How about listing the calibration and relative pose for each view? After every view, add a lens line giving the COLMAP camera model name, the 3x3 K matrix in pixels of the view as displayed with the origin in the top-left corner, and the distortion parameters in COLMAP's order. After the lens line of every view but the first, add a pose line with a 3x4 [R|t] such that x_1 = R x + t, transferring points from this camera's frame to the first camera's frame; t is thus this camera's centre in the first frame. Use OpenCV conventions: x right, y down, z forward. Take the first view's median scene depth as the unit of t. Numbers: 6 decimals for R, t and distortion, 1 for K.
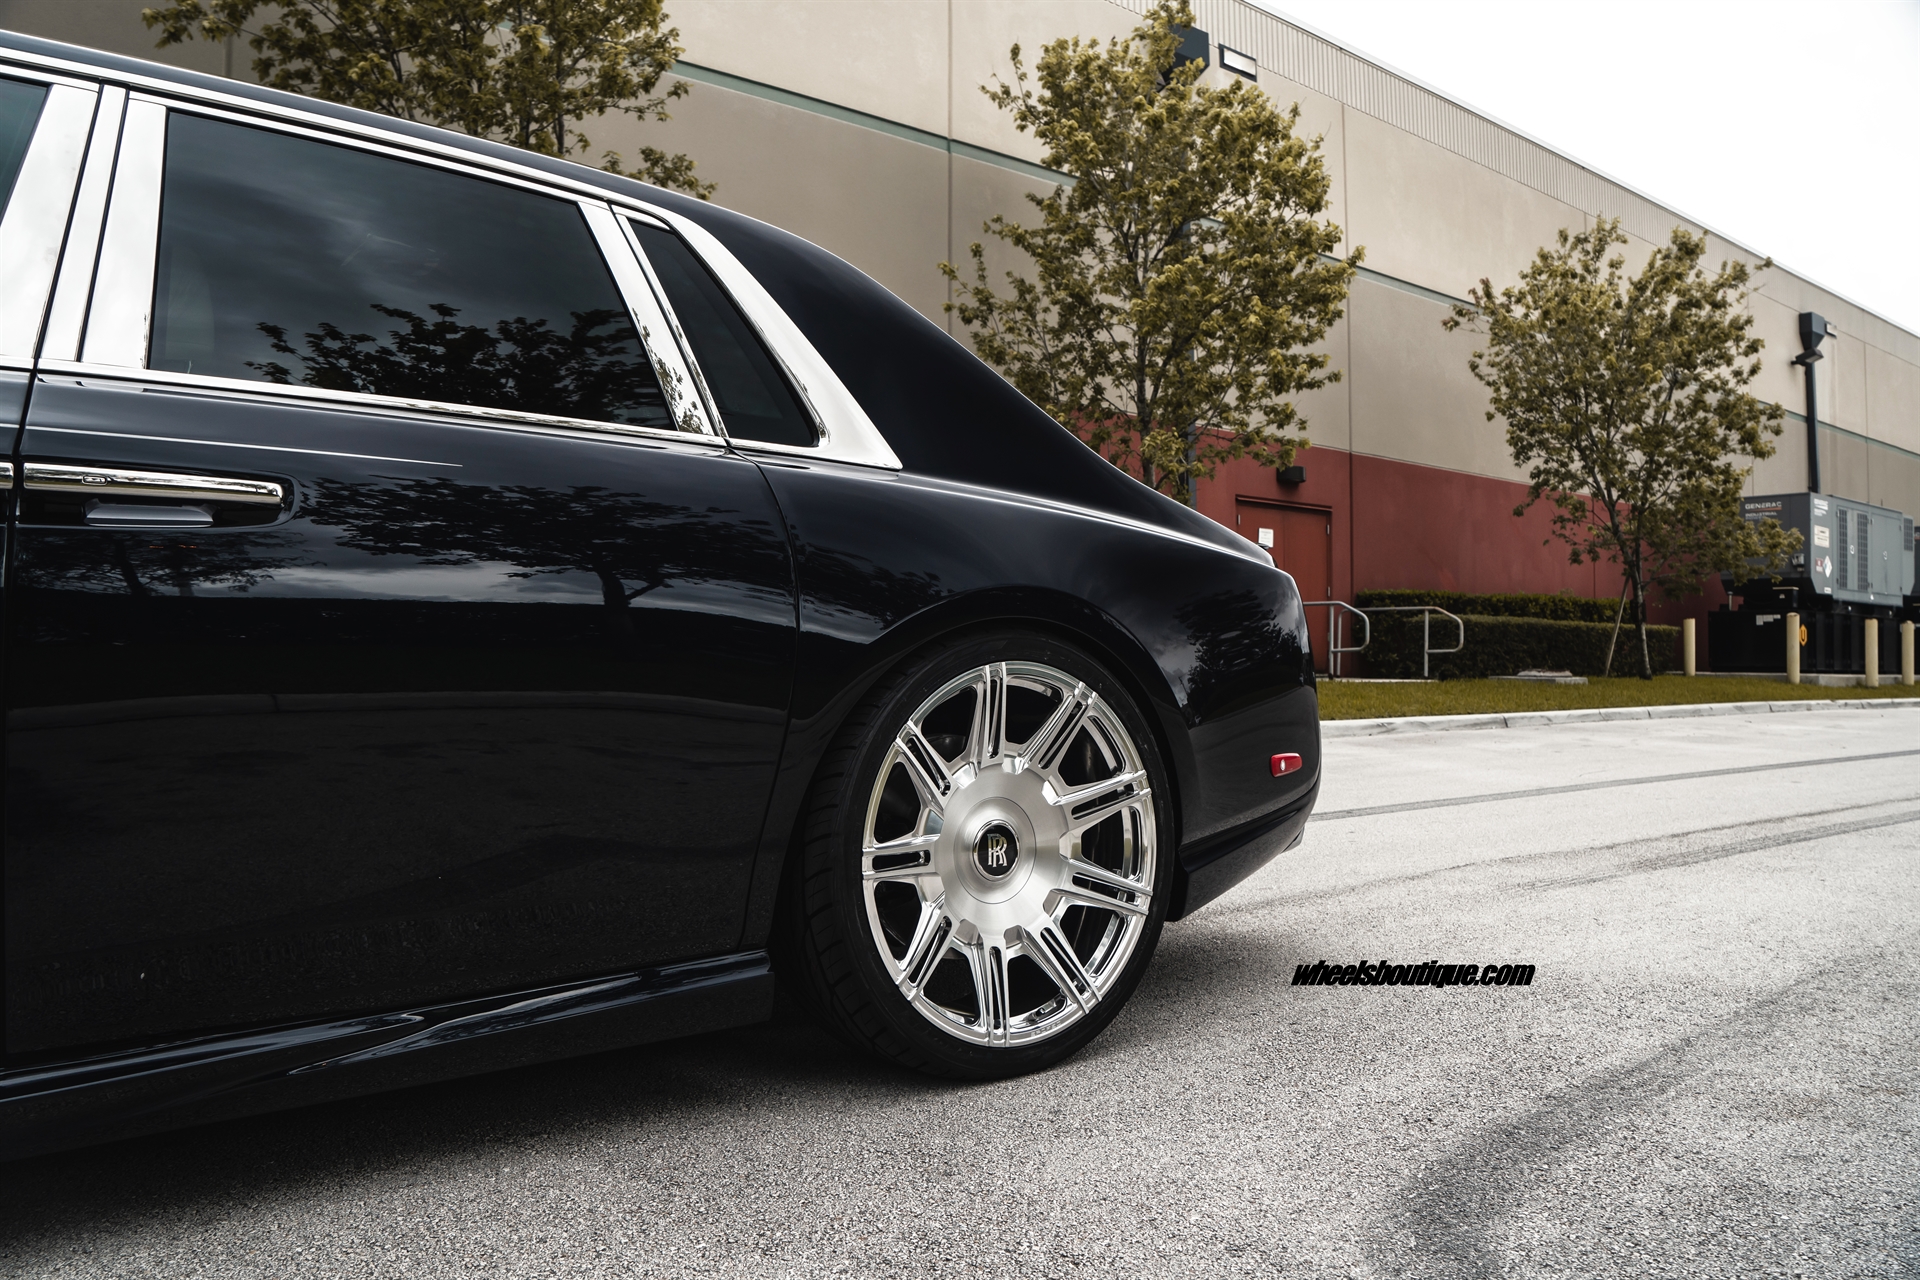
lens RADIAL K [[1400.9, 0, 957.2], [0, 1400.9, 635.6], [0, 0, 1]] dist [-0.053444, 0.000208]
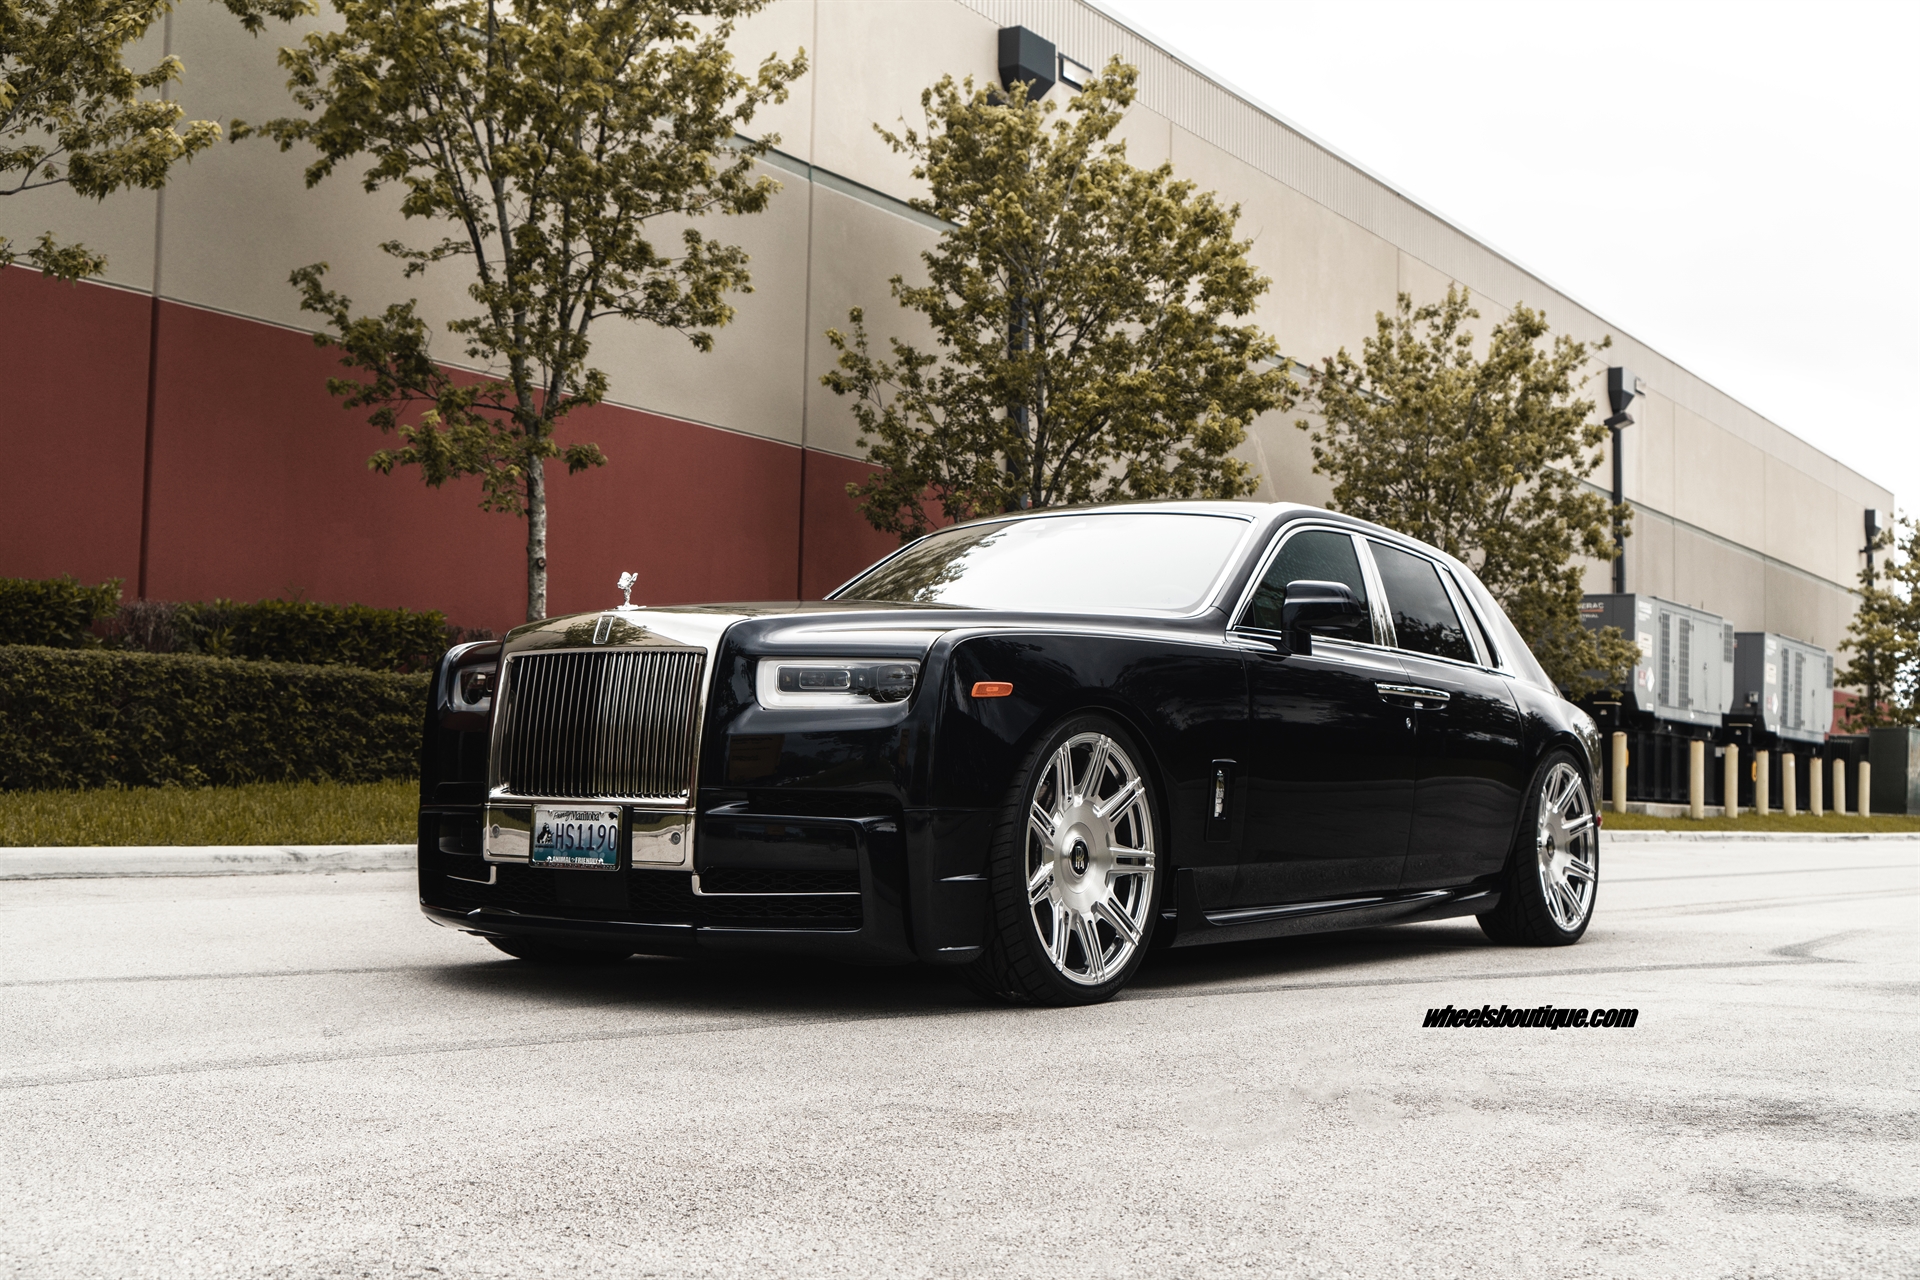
lens RADIAL K [[2267.3, 0, 962.4], [0, 2267.3, 640.7], [0, 0, 1]] dist [0.045916, 0.000000]
pose [[0.952185, 0.037364, 0.303230, -0.263524], [-0.024685, 0.998657, -0.045539, 0.001832], [-0.304524, 0.035877, 0.951829, -0.291152]]
